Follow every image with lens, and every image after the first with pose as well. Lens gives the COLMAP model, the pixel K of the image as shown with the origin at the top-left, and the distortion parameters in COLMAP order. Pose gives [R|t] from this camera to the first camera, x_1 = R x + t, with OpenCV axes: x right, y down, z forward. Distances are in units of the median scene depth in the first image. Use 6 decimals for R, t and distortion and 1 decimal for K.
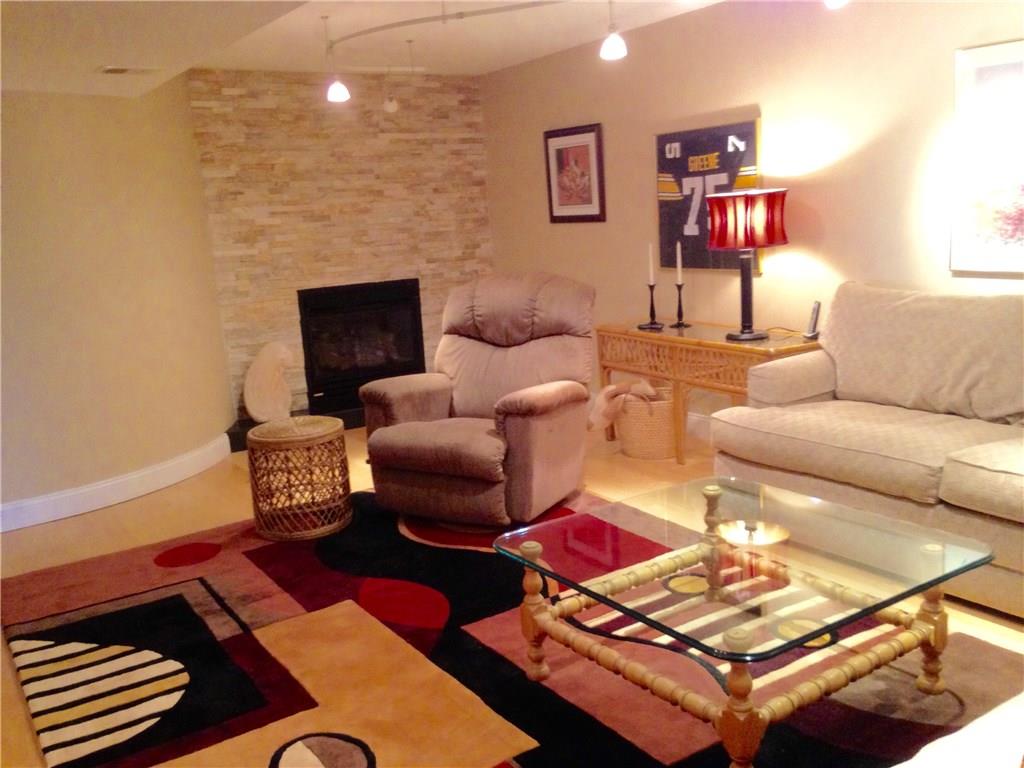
lens RADIAL K [[970.7, 0, 510.3], [0, 970.7, 383.8], [0, 0, 1]] dist [0.099001, 0.000000]
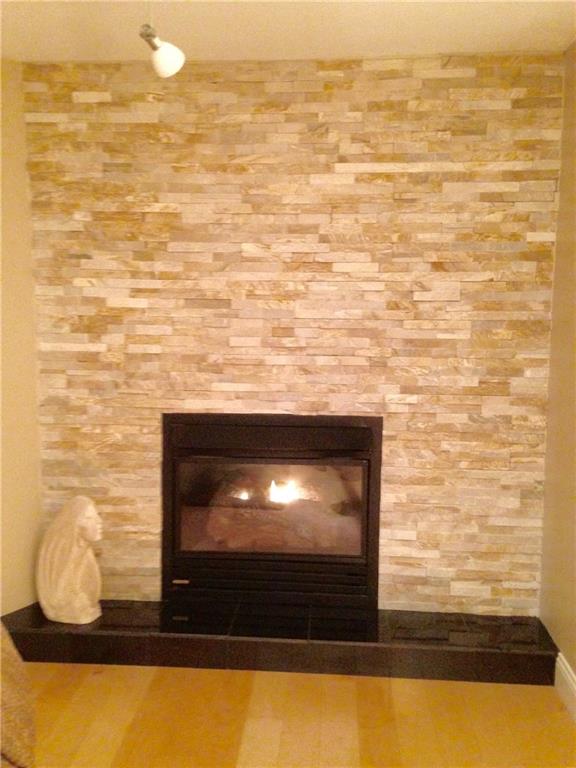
lens RADIAL K [[728.1, 0, 288.6], [0, 728.1, 380.6], [0, 0, 1]] dist [0.099001, 0.000000]
pose [[0.787536, 0.137045, -0.600838, 0.121273], [-0.162211, 0.986678, 0.012437, -0.132401], [0.594538, 0.087667, 0.799274, 0.655607]]
